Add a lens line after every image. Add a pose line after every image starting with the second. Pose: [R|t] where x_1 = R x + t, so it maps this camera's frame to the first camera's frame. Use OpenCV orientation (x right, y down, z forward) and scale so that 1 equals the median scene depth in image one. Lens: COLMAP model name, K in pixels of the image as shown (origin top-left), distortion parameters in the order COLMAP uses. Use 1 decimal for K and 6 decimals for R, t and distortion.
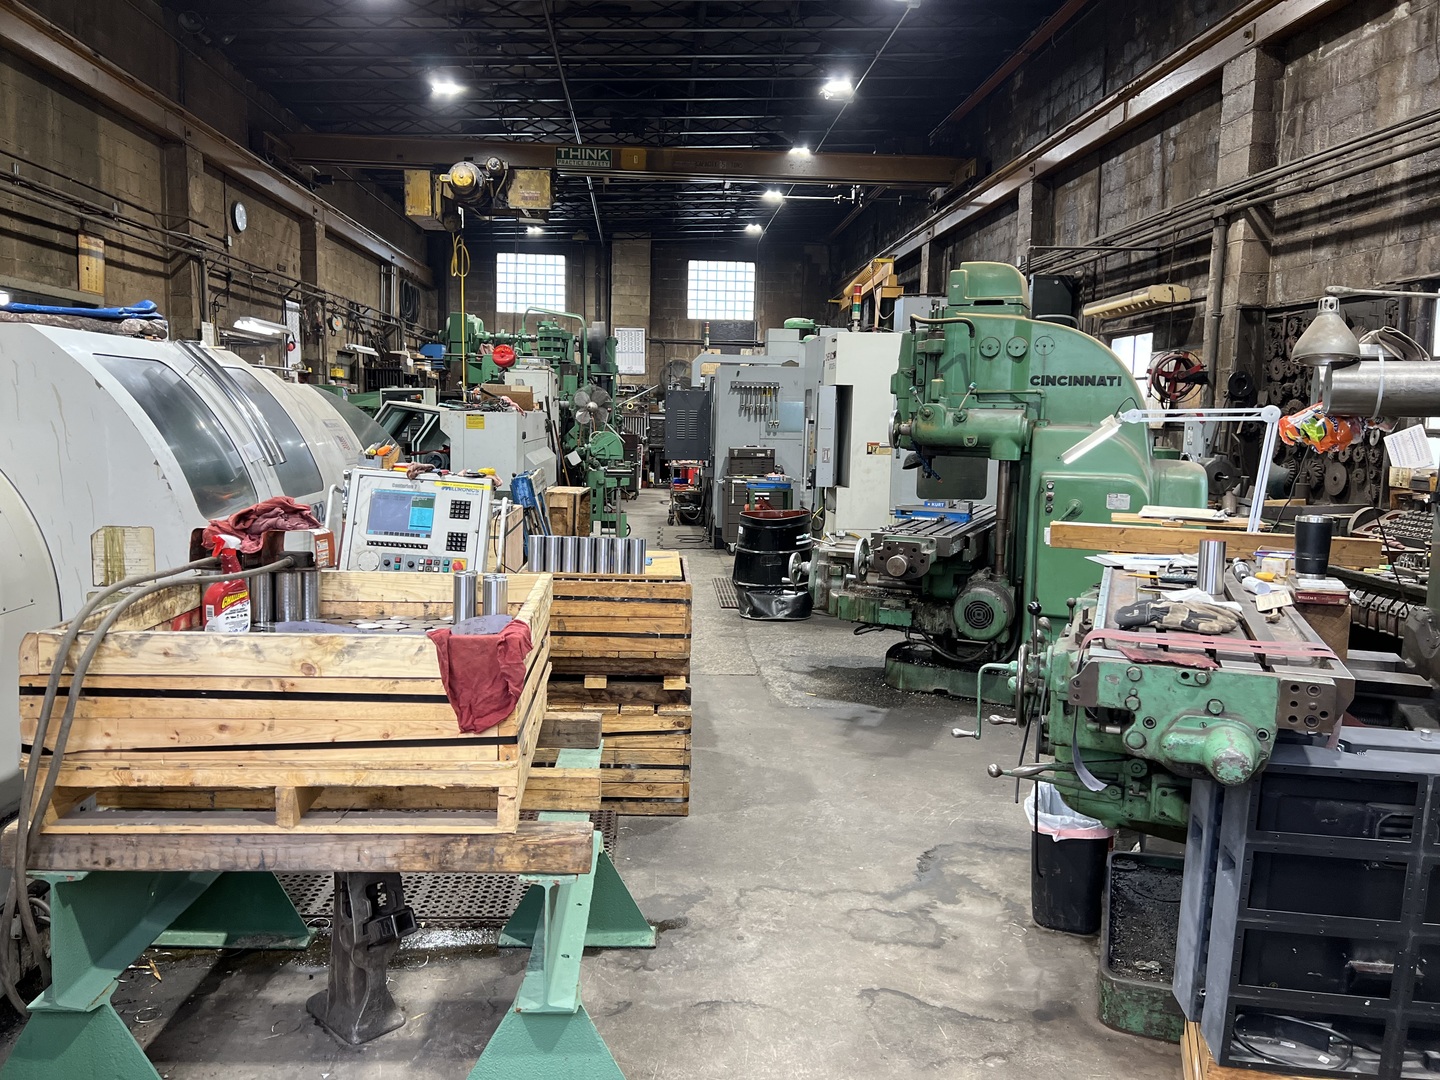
lens RADIAL K [[1079.5, 0, 719.5], [0, 1079.5, 544.1], [0, 0, 1]] dist [0.026700, -0.024655]
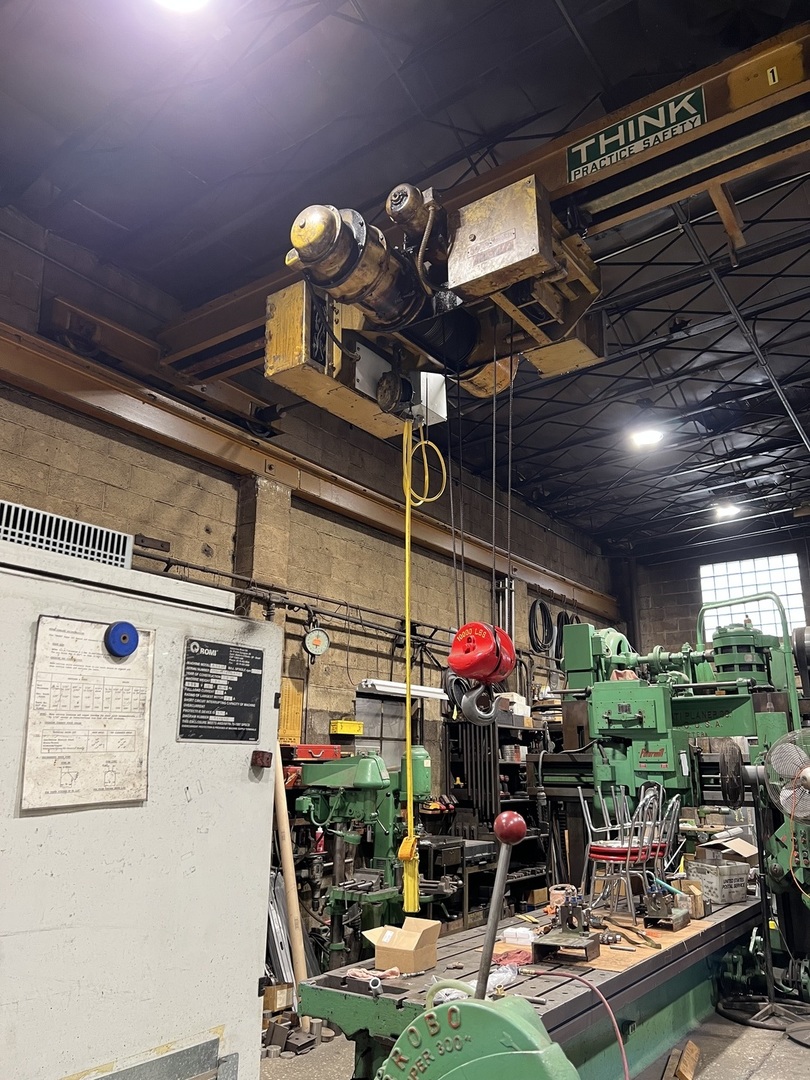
lens RADIAL K [[809.6, 0, 399.8], [0, 809.6, 549.7], [0, 0, 1]] dist [0.026700, -0.024655]
pose [[0.775171, -0.184248, -0.604286, -0.035861], [-0.062992, 0.929217, -0.364126, -0.094347], [0.628603, 0.320325, 0.708696, 0.725012]]
